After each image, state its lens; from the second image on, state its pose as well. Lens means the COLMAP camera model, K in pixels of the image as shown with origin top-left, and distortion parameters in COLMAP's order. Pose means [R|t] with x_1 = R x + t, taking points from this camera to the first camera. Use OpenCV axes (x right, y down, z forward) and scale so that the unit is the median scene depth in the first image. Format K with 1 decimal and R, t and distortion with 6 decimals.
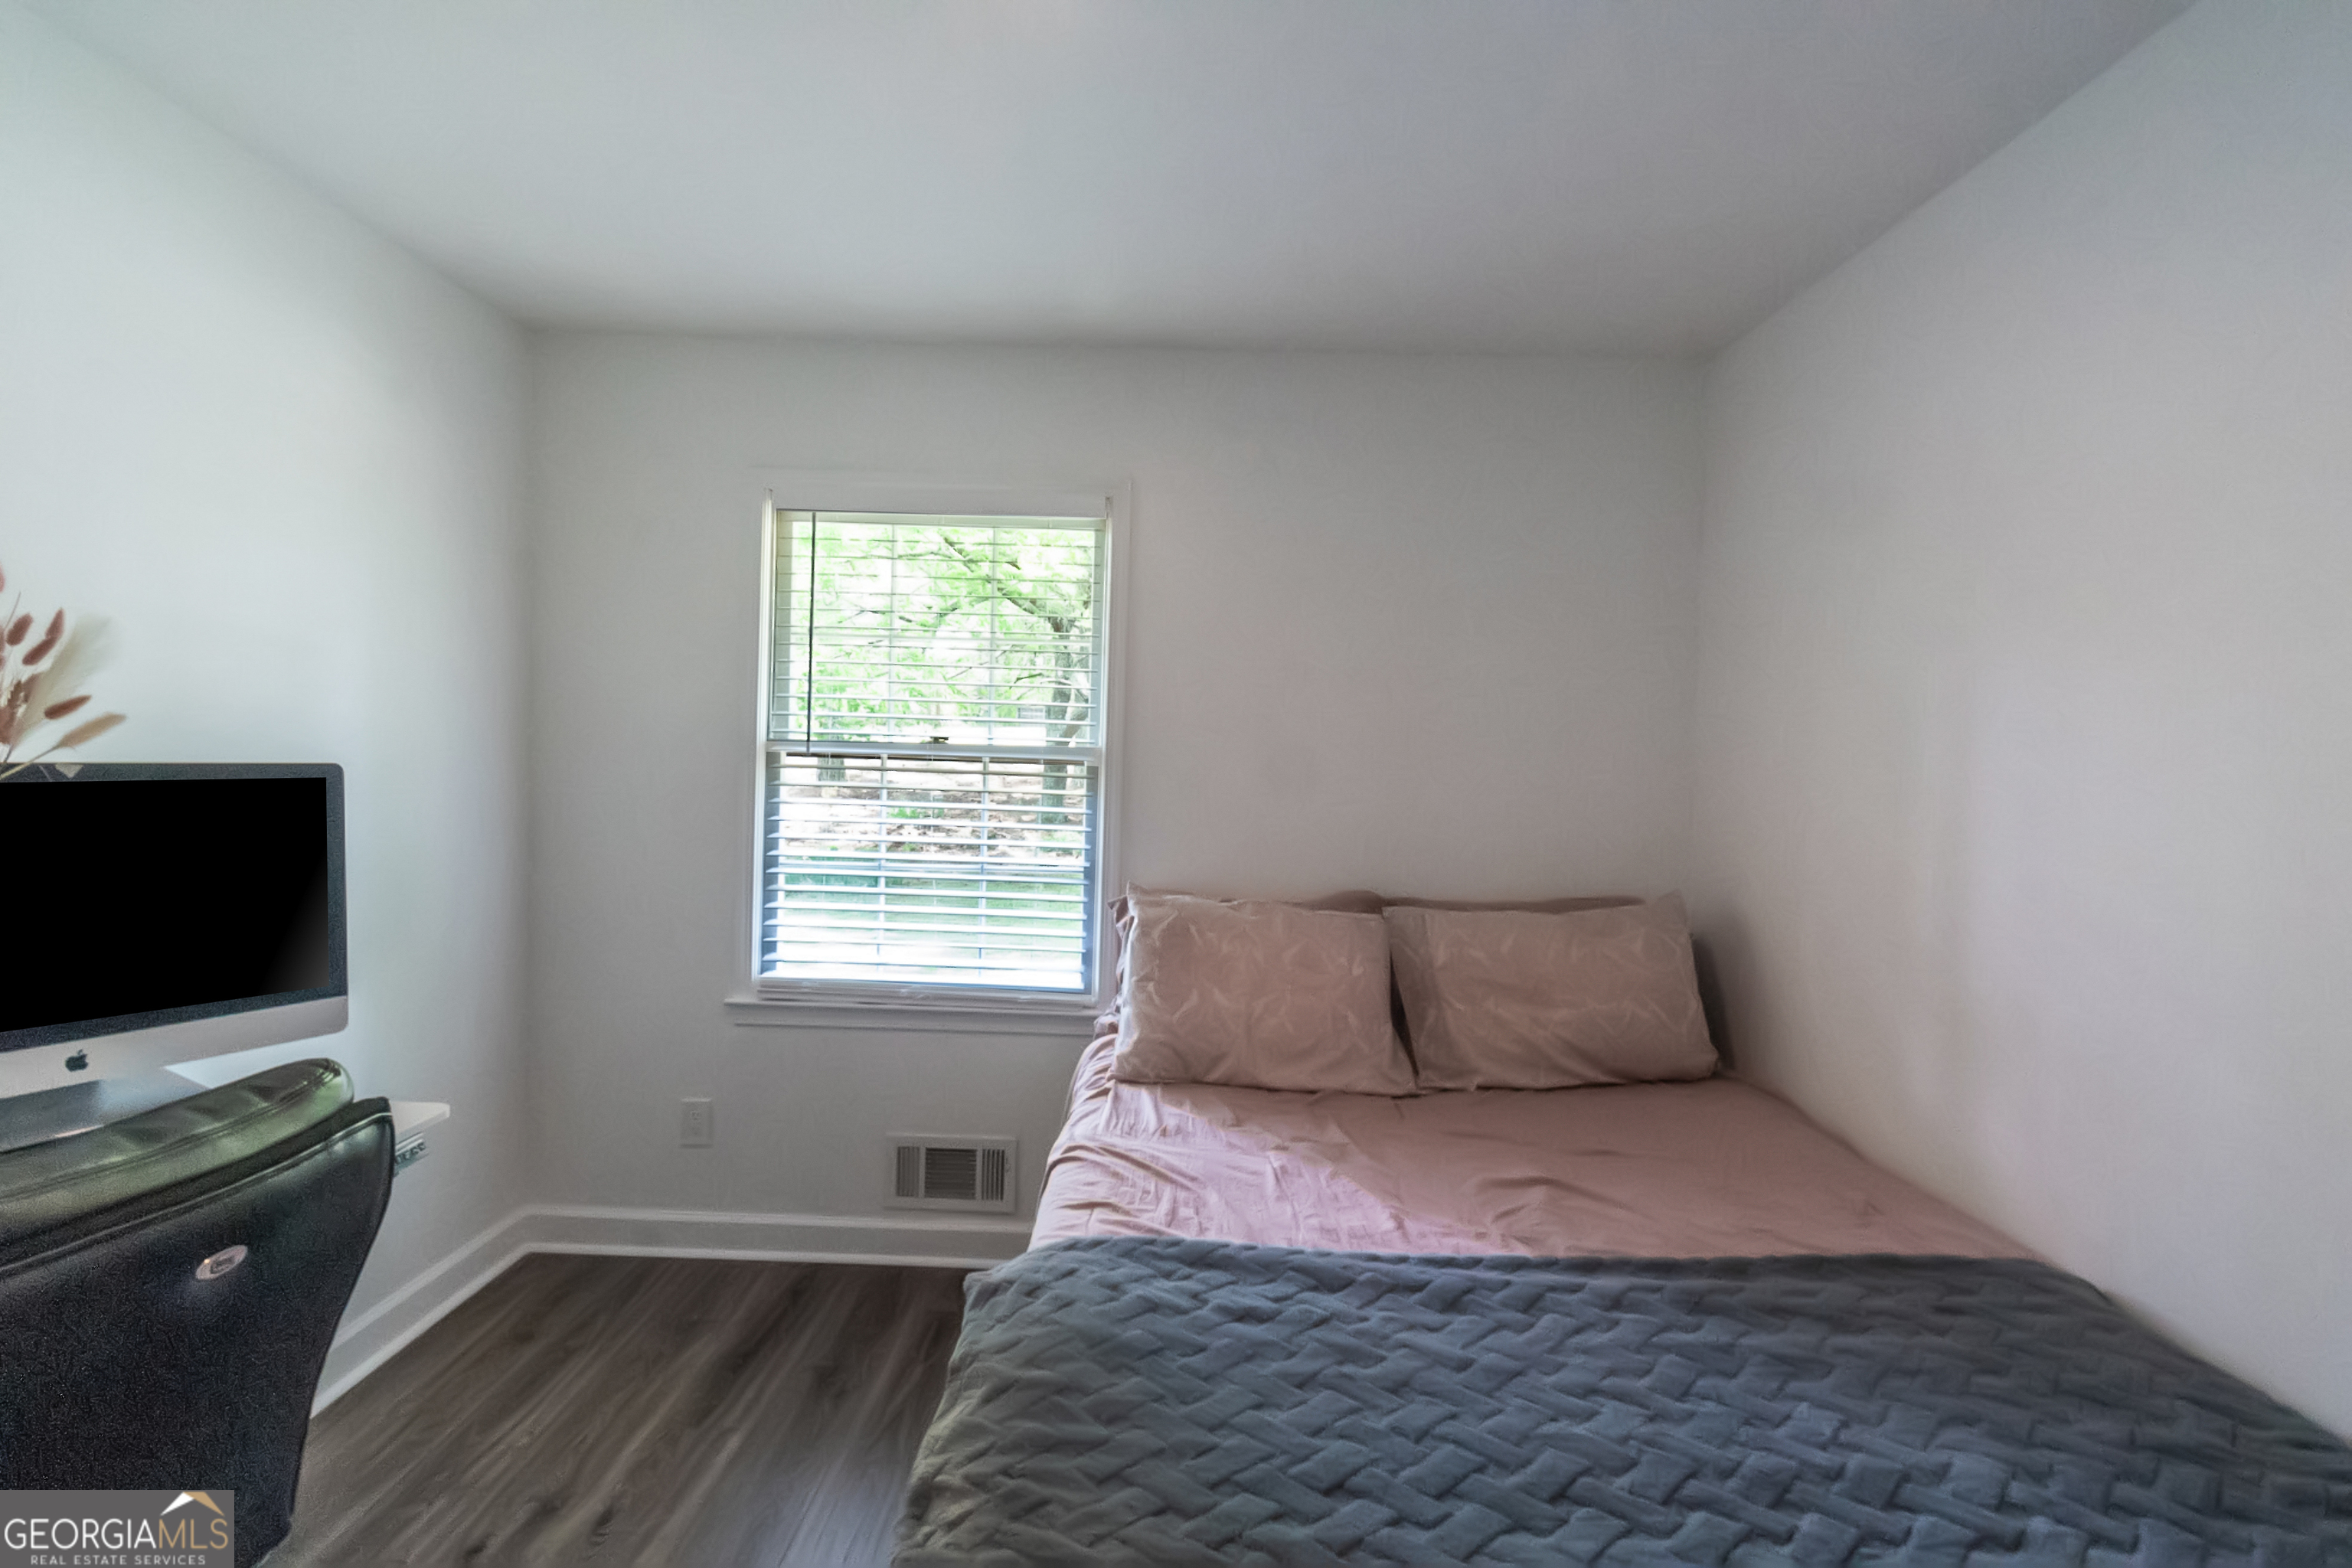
lens RADIAL K [[1031.6, 0, 1170.2], [0, 1031.6, 783.0], [0, 0, 1]] dist [-0.002607, -0.001663]
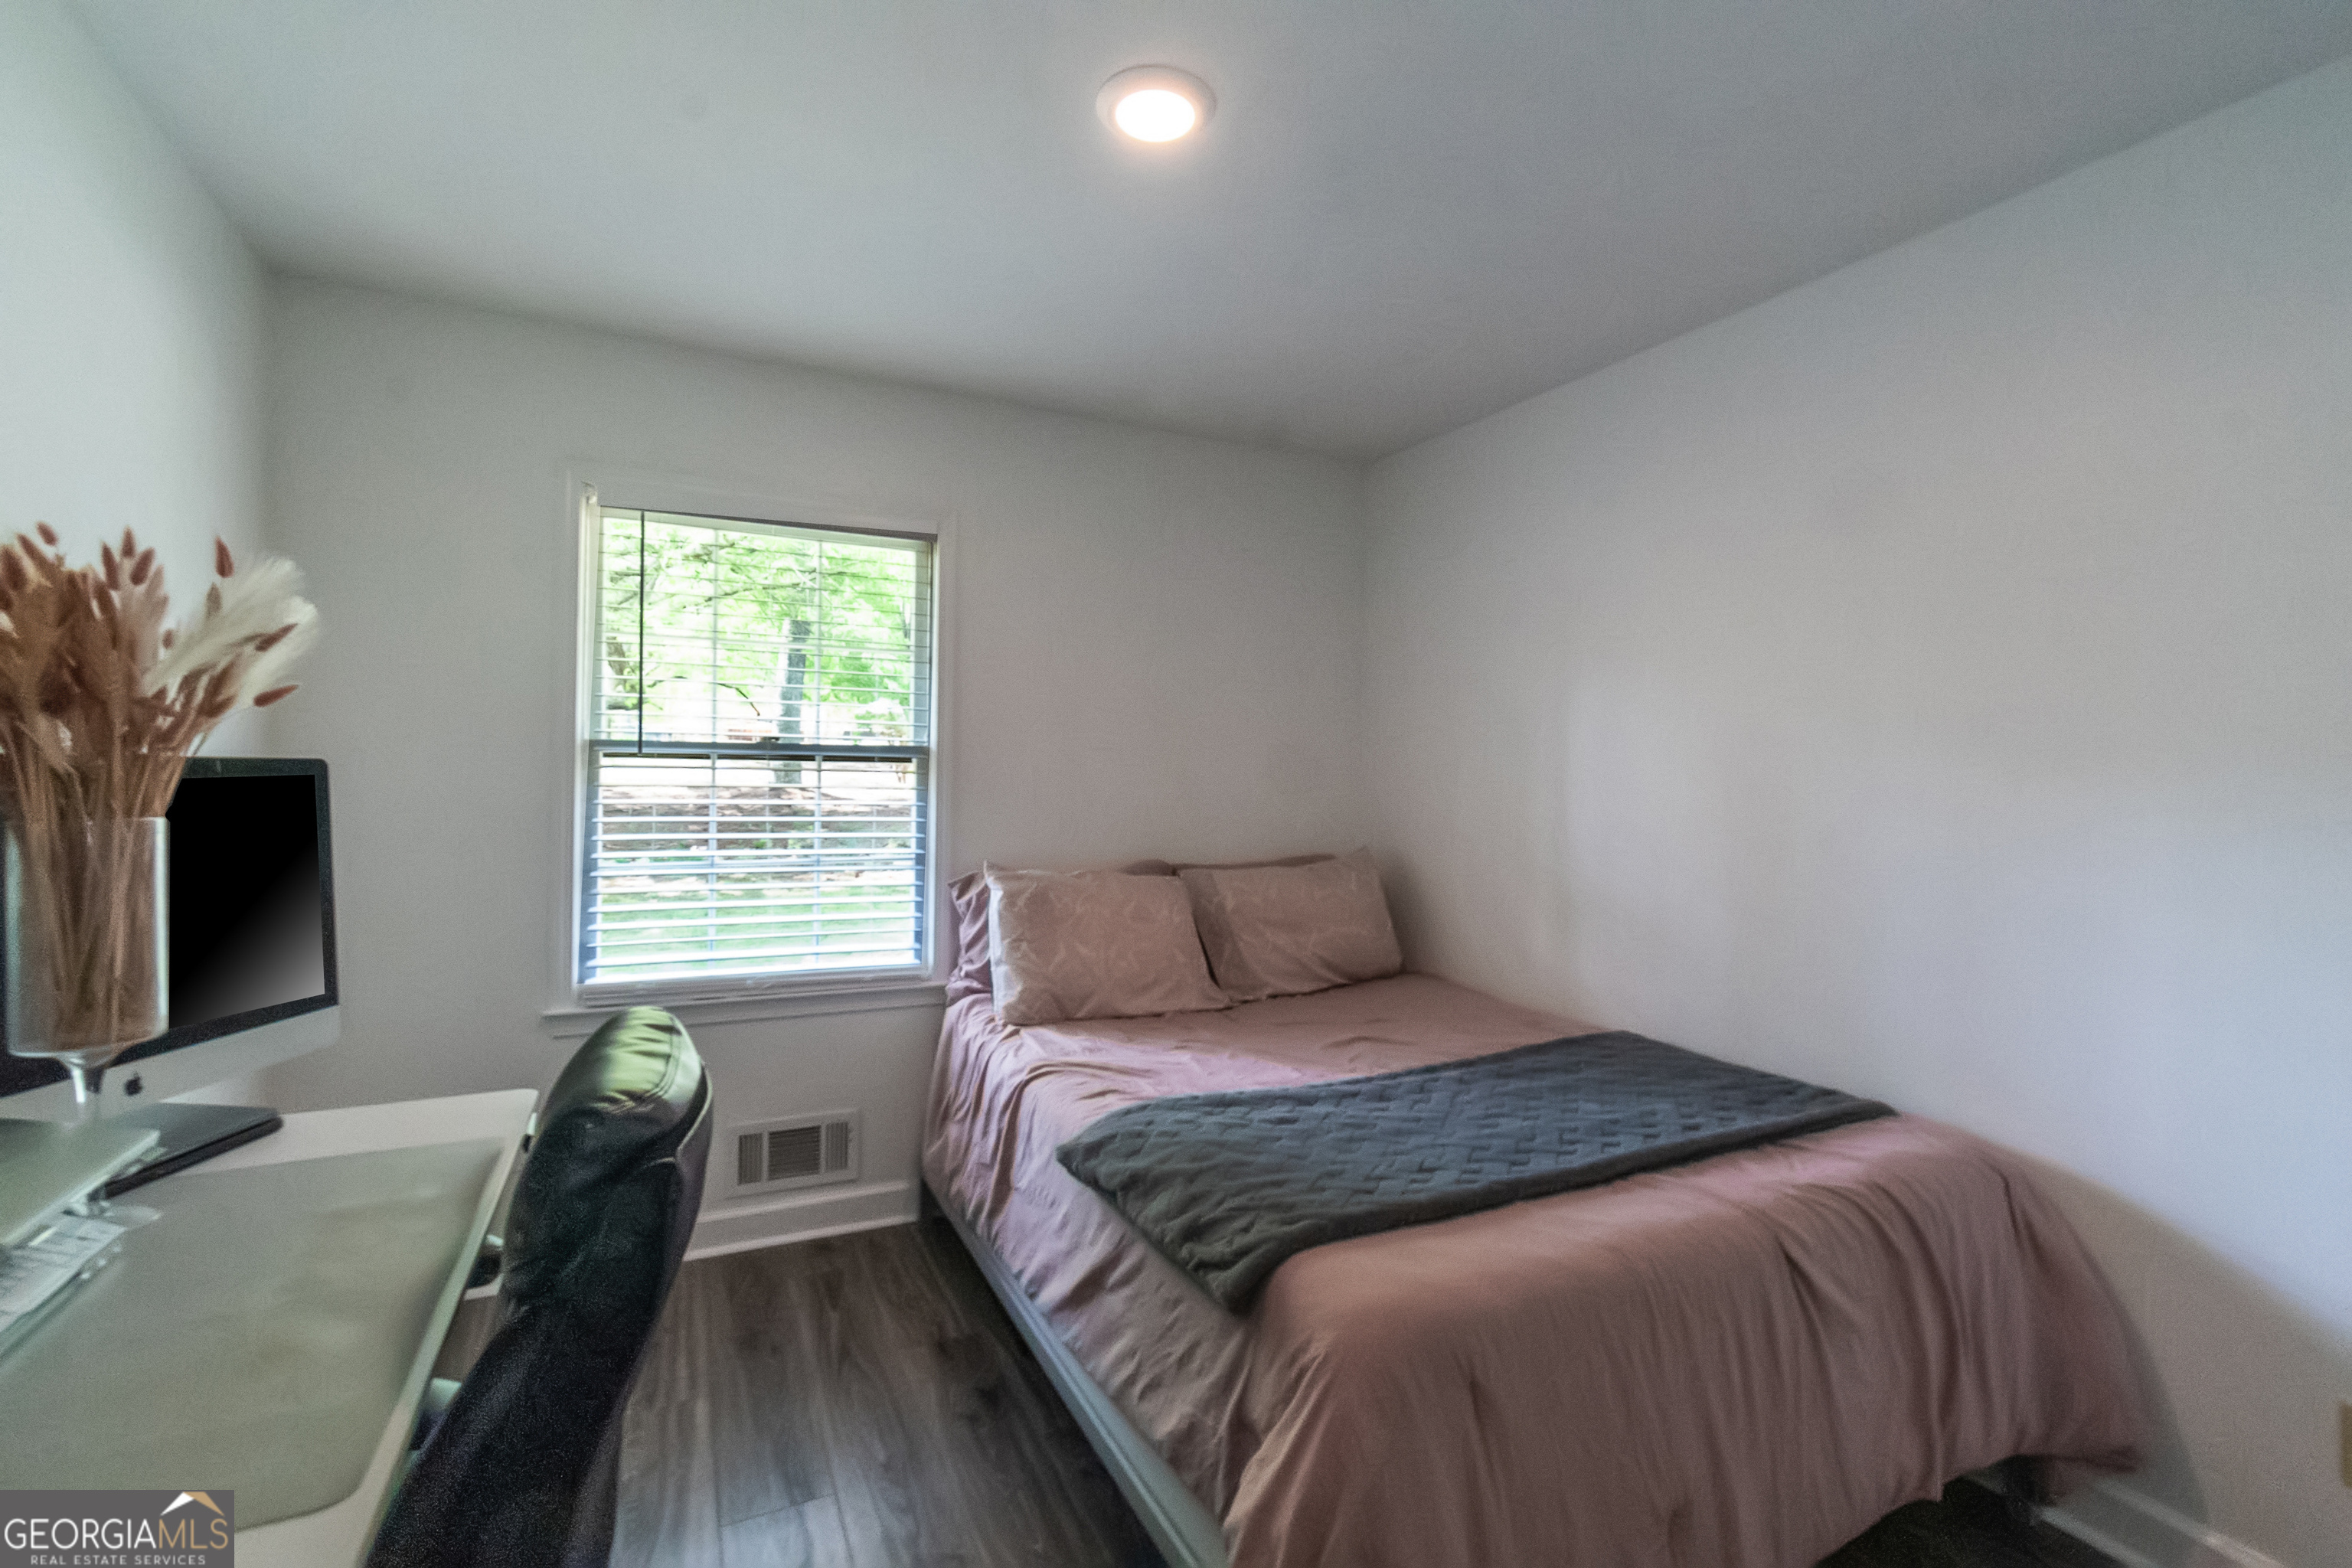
lens RADIAL K [[1031.6, 0, 1182.1], [0, 1031.6, 783.7], [0, 0, 1]] dist [-0.002607, -0.001663]
pose [[0.889524, -0.021345, 0.456390, -0.402131], [0.024845, 0.999690, -0.001669, 0.017839], [-0.456213, 0.012824, 0.889778, -0.143031]]
